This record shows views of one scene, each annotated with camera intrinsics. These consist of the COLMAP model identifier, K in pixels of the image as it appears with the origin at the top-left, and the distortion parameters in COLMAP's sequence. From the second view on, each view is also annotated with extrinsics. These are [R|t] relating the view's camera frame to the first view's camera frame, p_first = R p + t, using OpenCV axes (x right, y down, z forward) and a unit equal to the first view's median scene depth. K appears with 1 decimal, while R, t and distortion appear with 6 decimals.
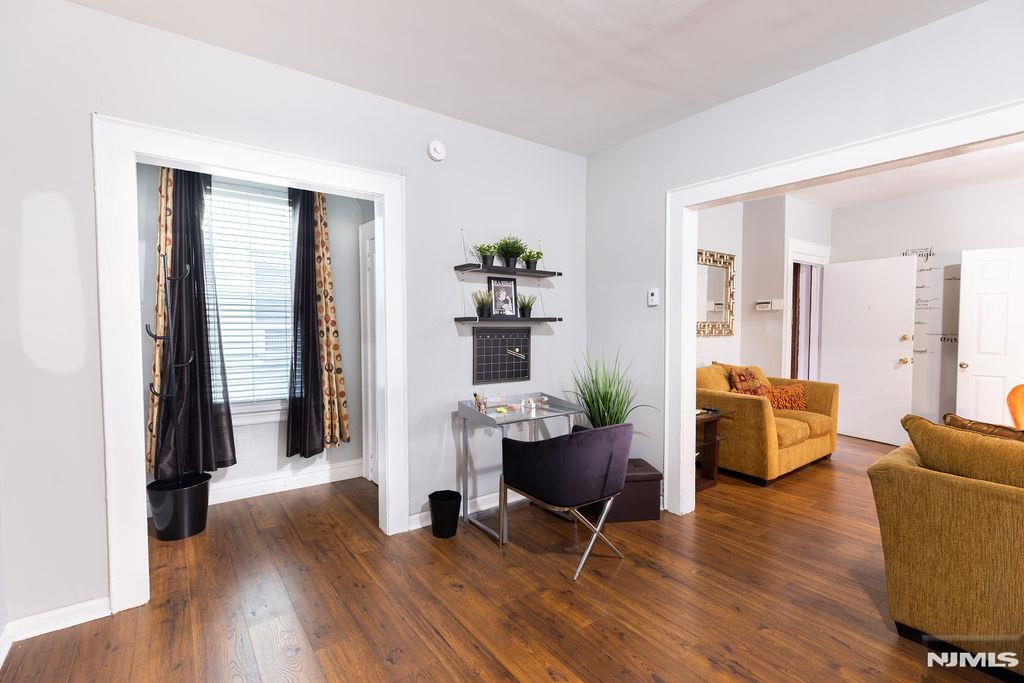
lens RADIAL K [[460.4, 0, 512.0], [0, 460.4, 341.5], [0, 0, 1]] dist [-0.001233, -0.000021]
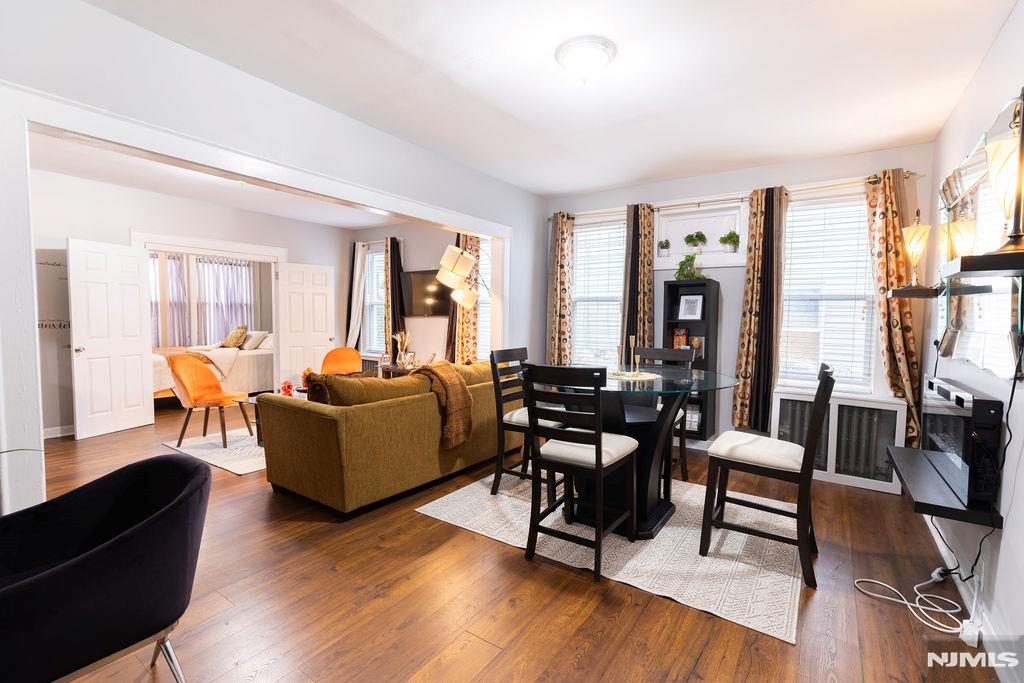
lens RADIAL K [[456.7, 0, 512.0], [0, 456.7, 341.5], [0, 0, 1]] dist [0.001744, 0.000299]
pose [[-0.321680, -0.057614, 0.945094, -0.394469], [0.025624, 0.997252, 0.069515, -0.018674], [-0.946502, 0.046579, -0.319320, 0.530949]]
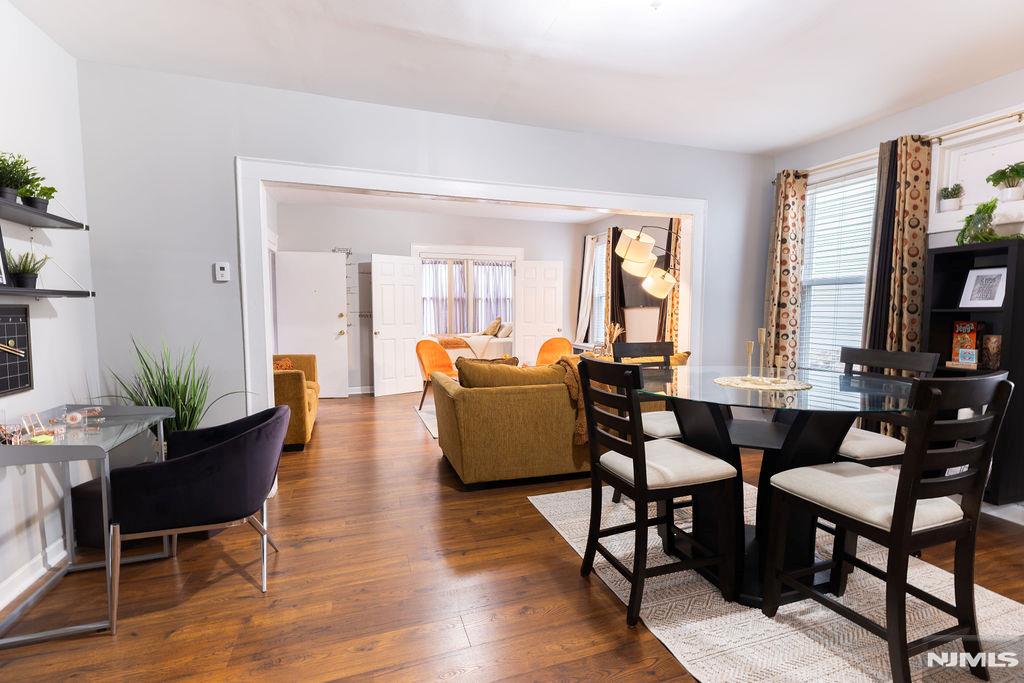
lens RADIAL K [[463.9, 0, 512.0], [0, 463.9, 341.5], [0, 0, 1]] dist [0.002226, 0.000302]
pose [[0.304125, -0.069957, 0.950060, -0.368241], [0.034788, 0.997450, 0.062311, 0.001449], [-0.951997, 0.014100, 0.305783, 0.187794]]
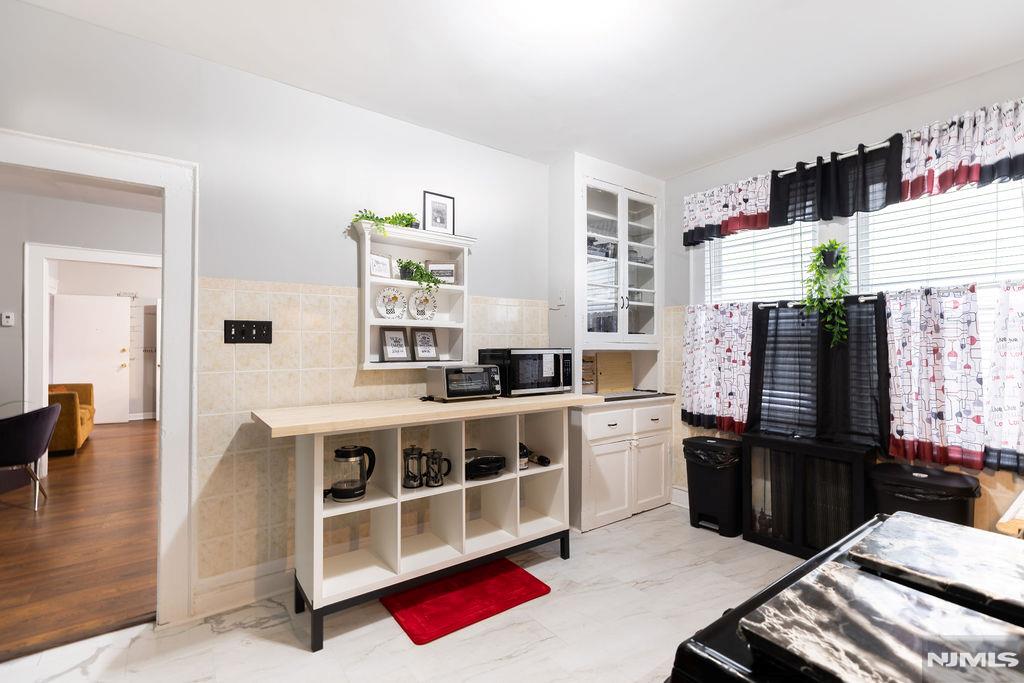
lens RADIAL K [[463.9, 0, 512.0], [0, 463.9, 341.5], [0, 0, 1]] dist [0.002226, 0.000302]
pose [[0.000328, 0.005162, 0.999987, -0.954565], [0.033102, 0.999439, -0.005170, 0.018726], [-0.999452, 0.033104, 0.000157, -0.393374]]
